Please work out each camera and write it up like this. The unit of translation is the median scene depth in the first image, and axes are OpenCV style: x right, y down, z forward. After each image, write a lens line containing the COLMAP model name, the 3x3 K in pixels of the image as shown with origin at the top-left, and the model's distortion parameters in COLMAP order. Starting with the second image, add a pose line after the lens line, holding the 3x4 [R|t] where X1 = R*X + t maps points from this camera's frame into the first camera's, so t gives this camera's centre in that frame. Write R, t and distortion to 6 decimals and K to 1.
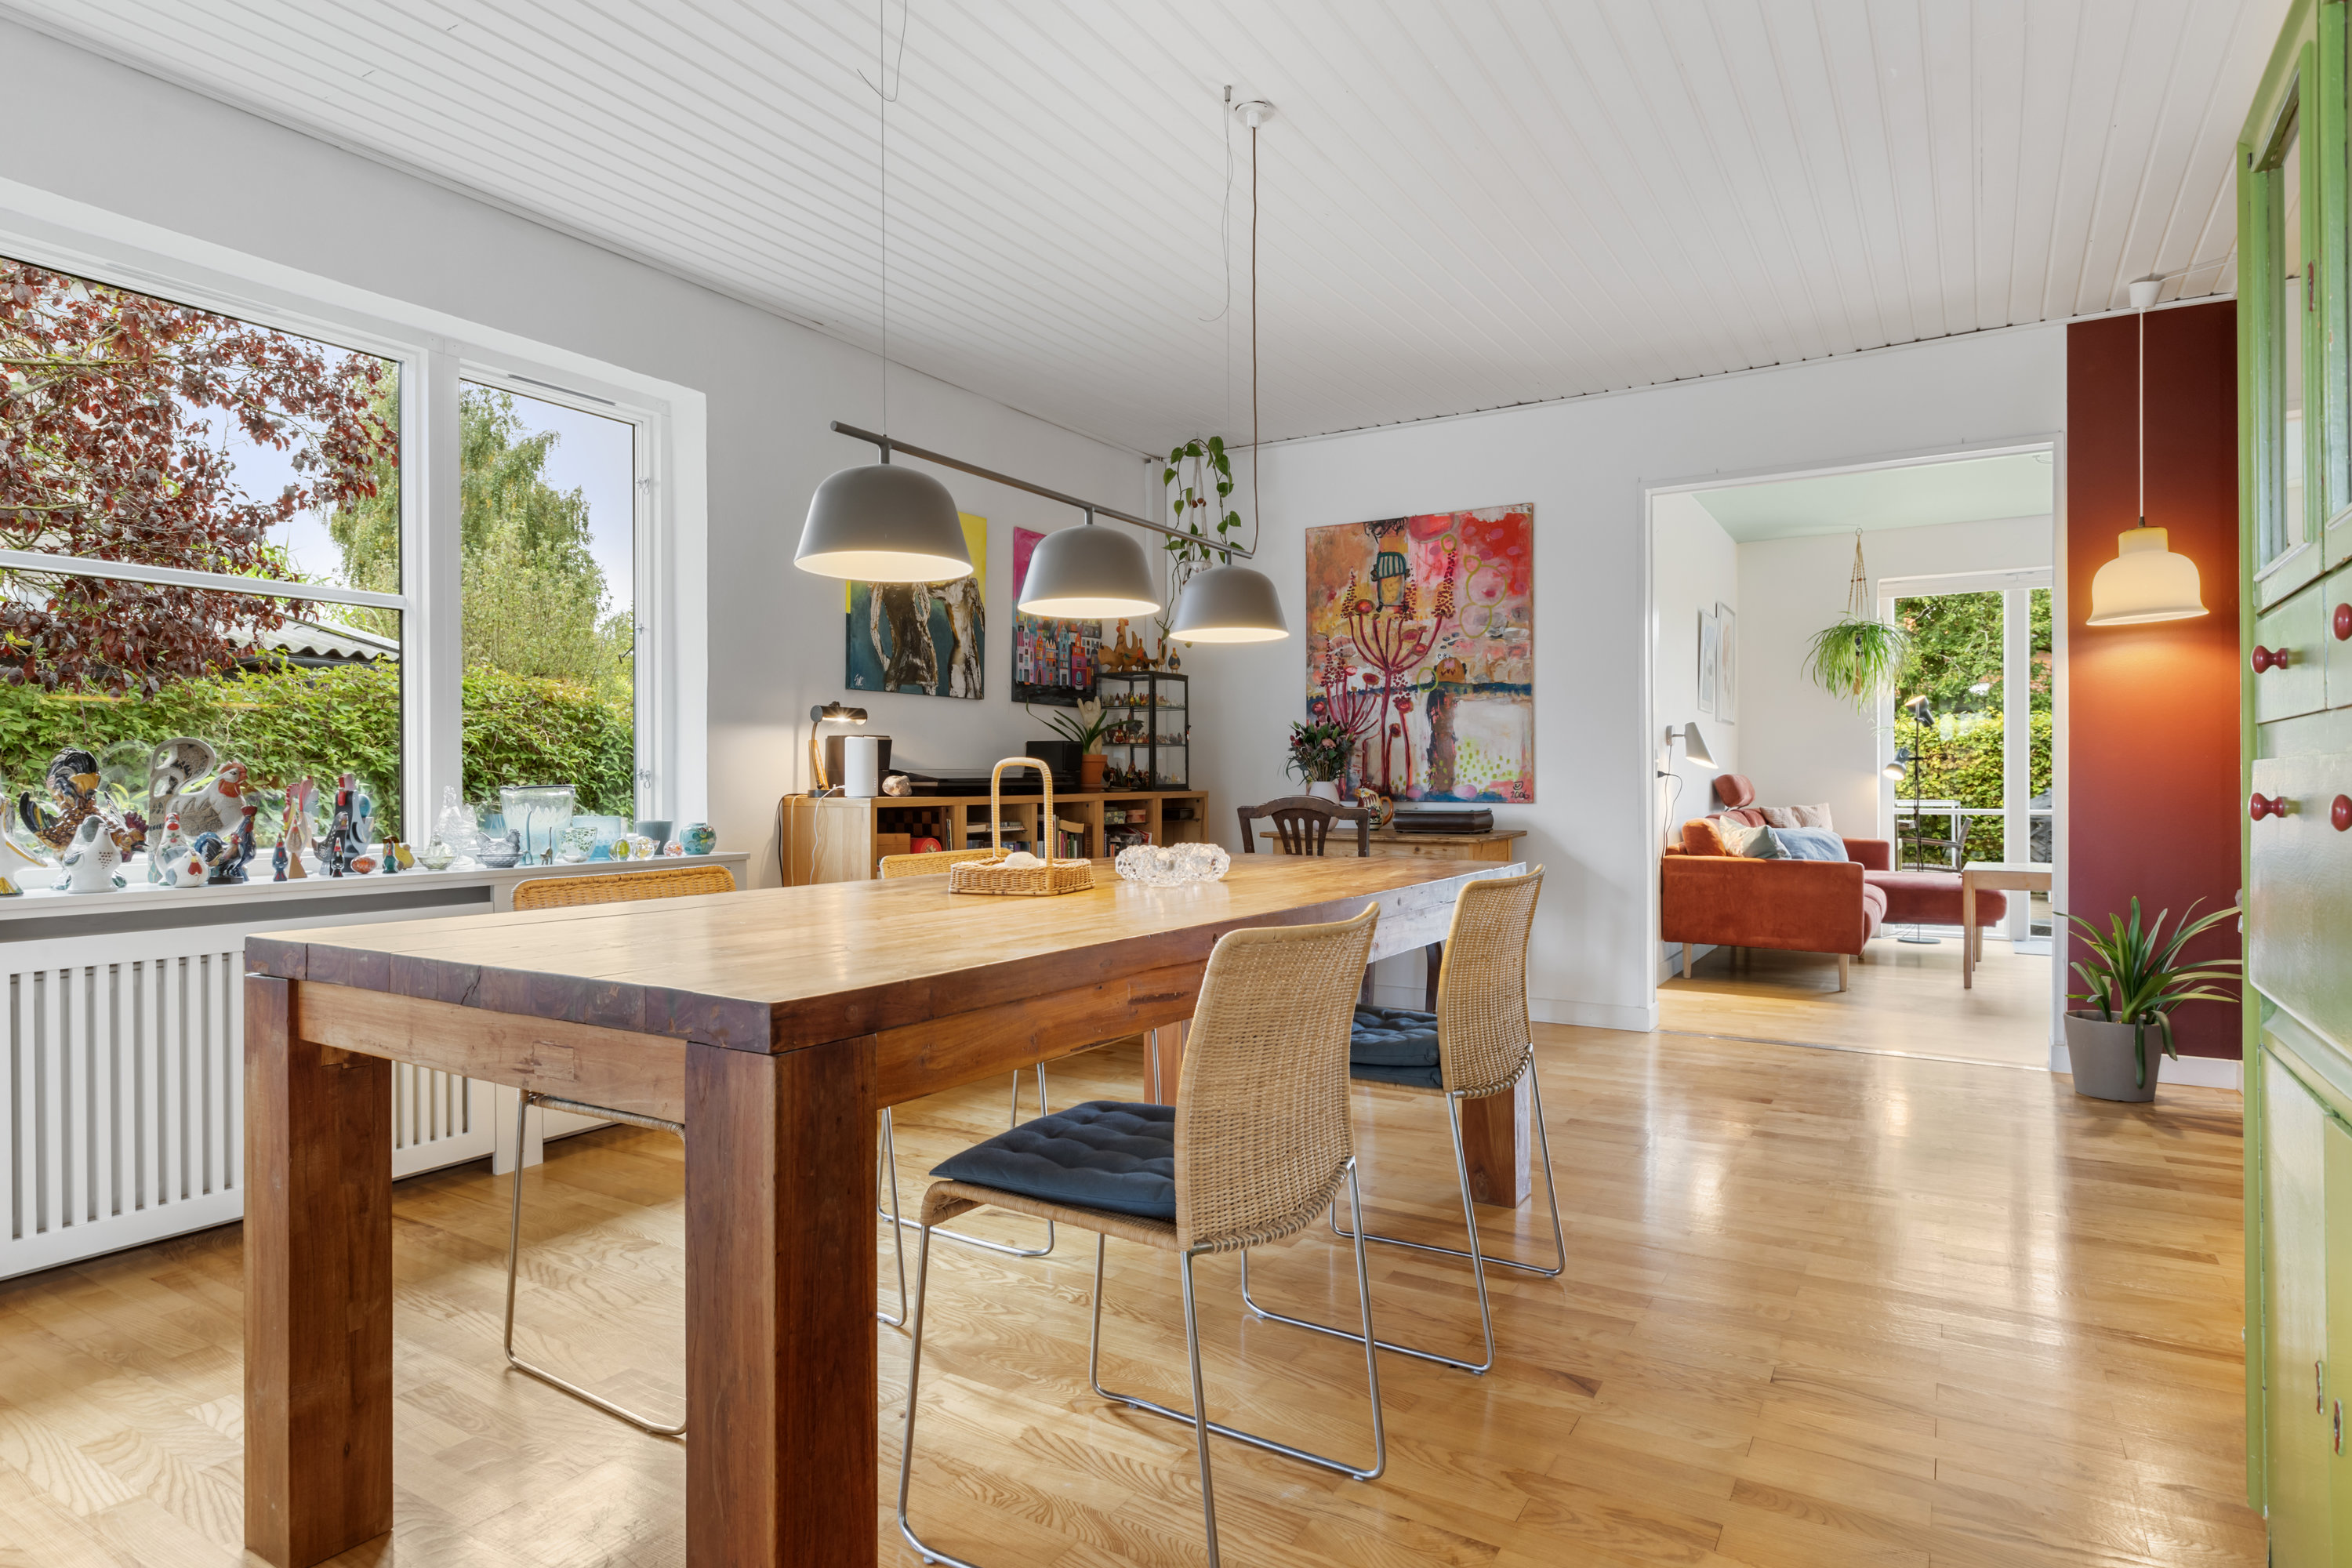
lens RADIAL K [[1282.3, 0, 1183.0], [0, 1282.3, 775.1], [0, 0, 1]] dist [0.004450, -0.000671]
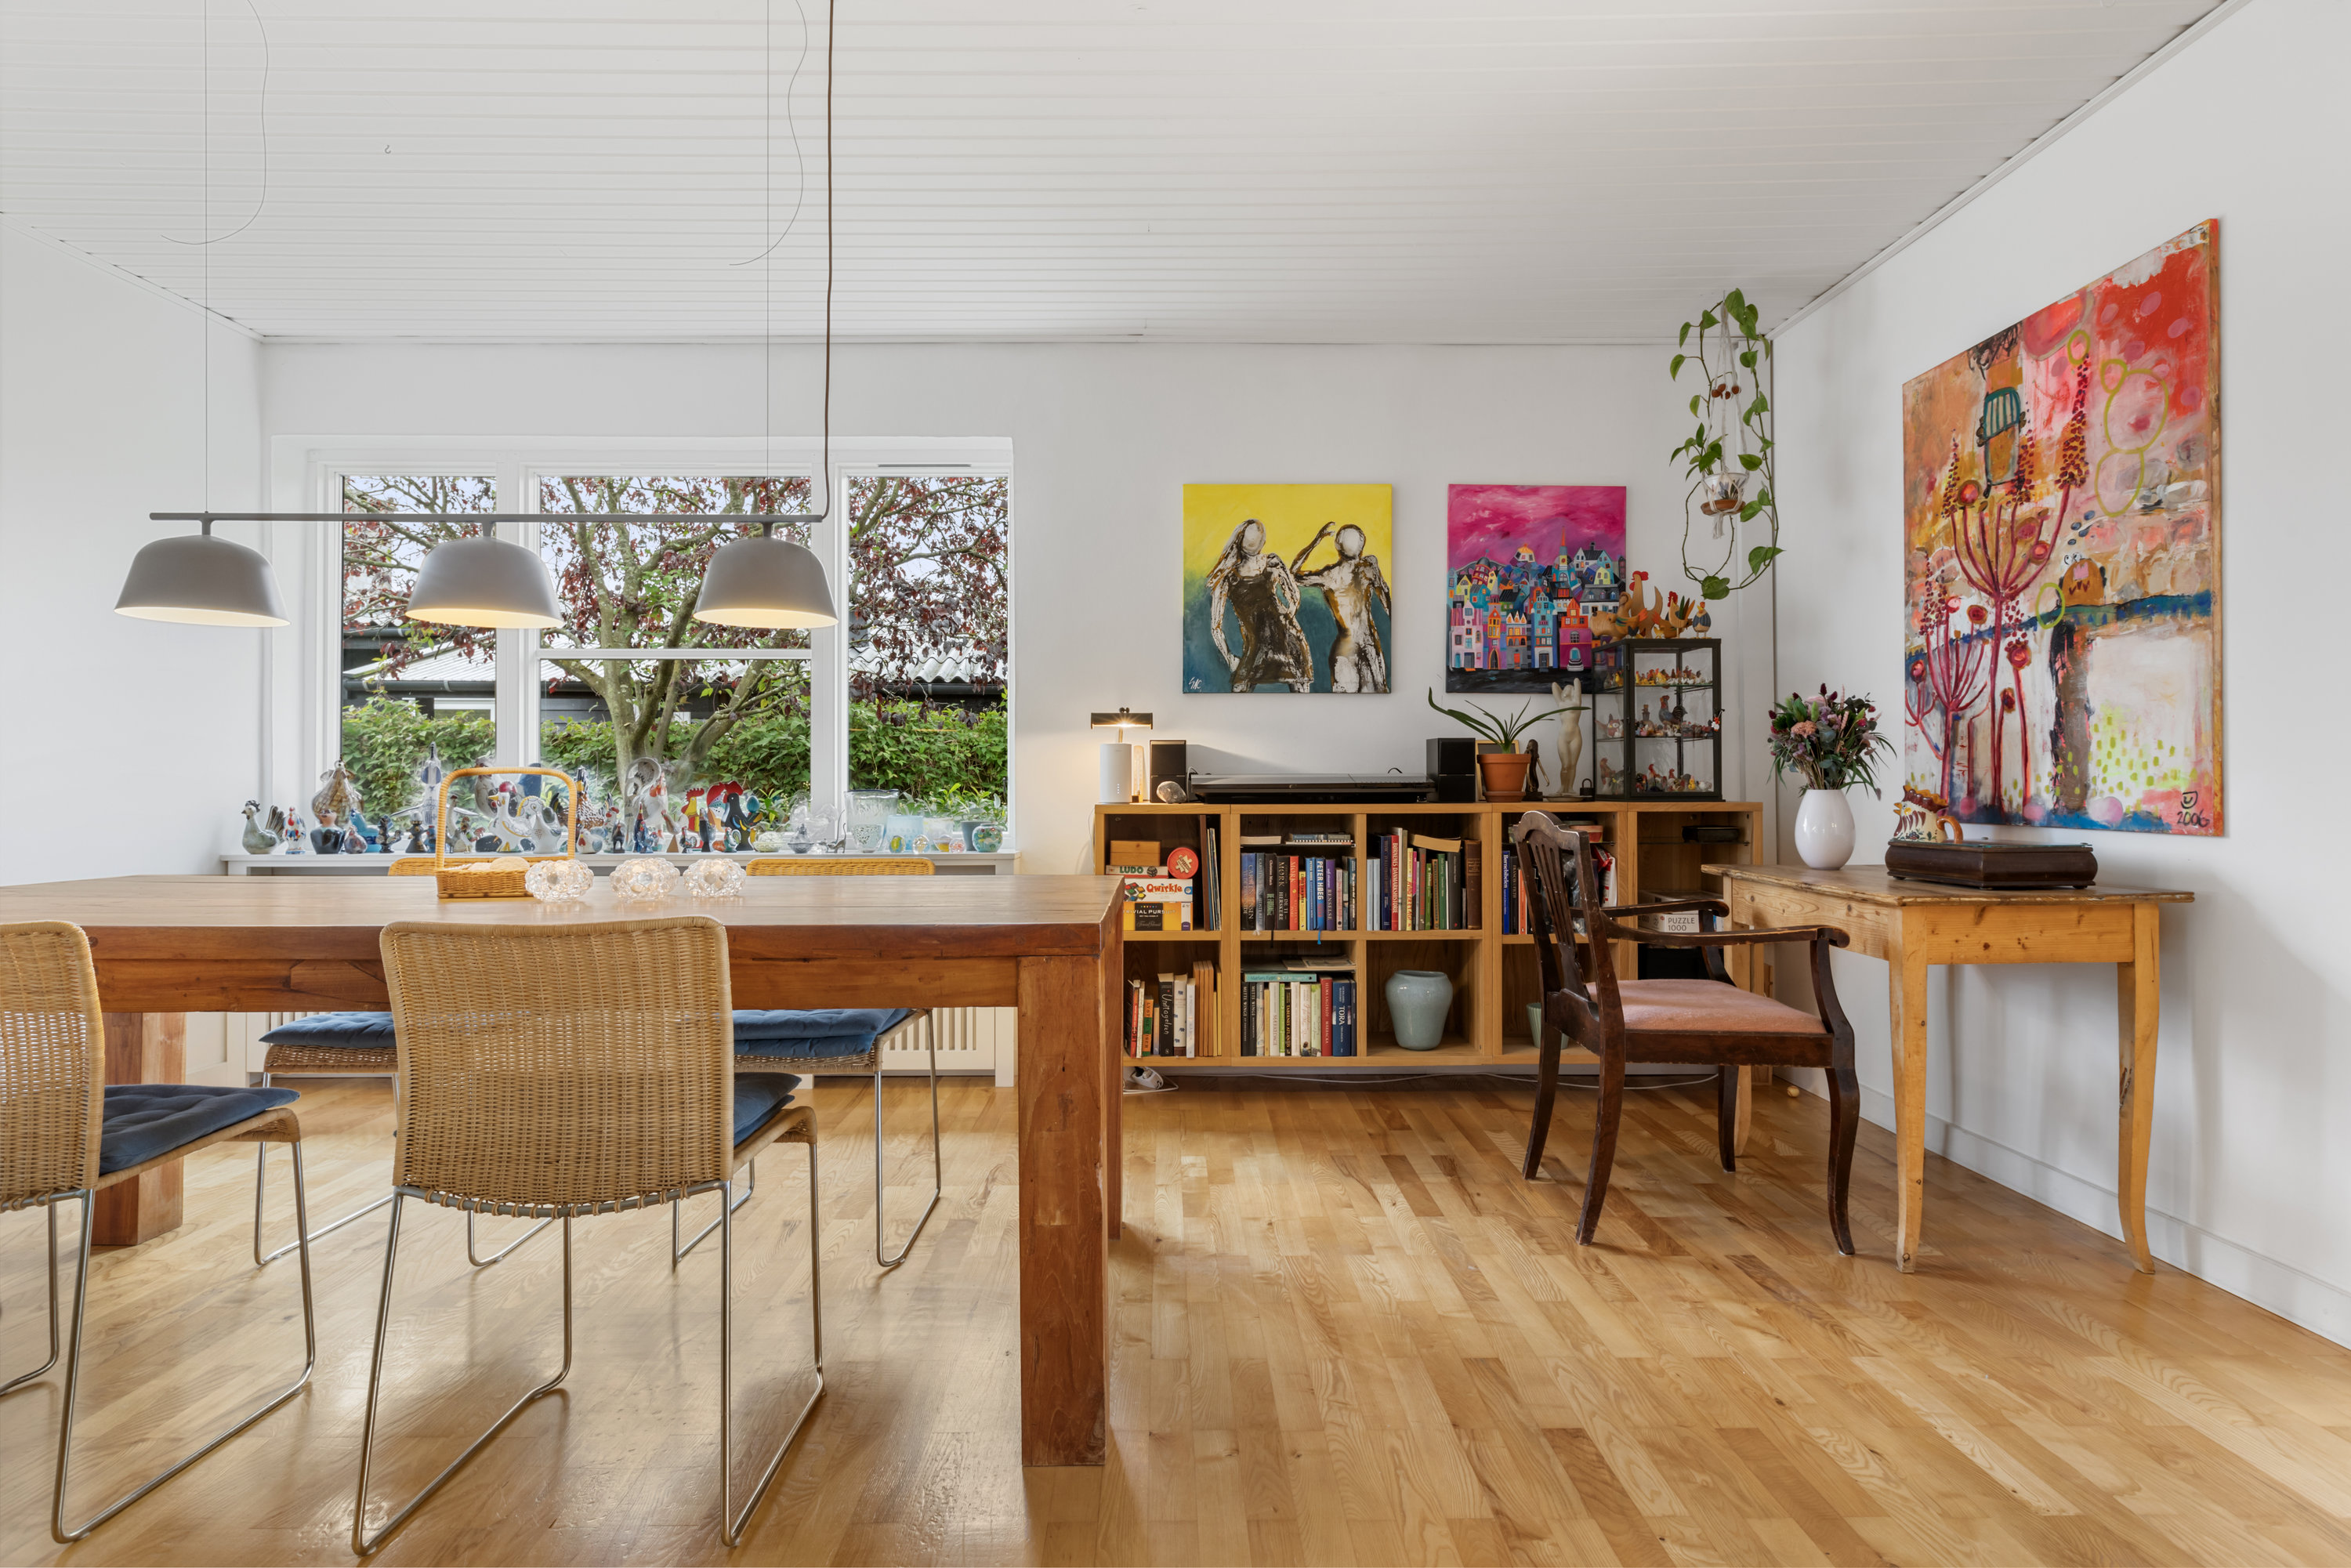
lens RADIAL K [[1249.8, 0, 1183.1], [0, 1249.8, 777.5], [0, 0, 1]] dist [0.000016, -0.000532]
pose [[0.526293, -0.003283, -0.850297, 0.452497], [0.001620, 0.999995, -0.002858, 0.000307], [0.850302, 0.000127, 0.526296, 0.404246]]
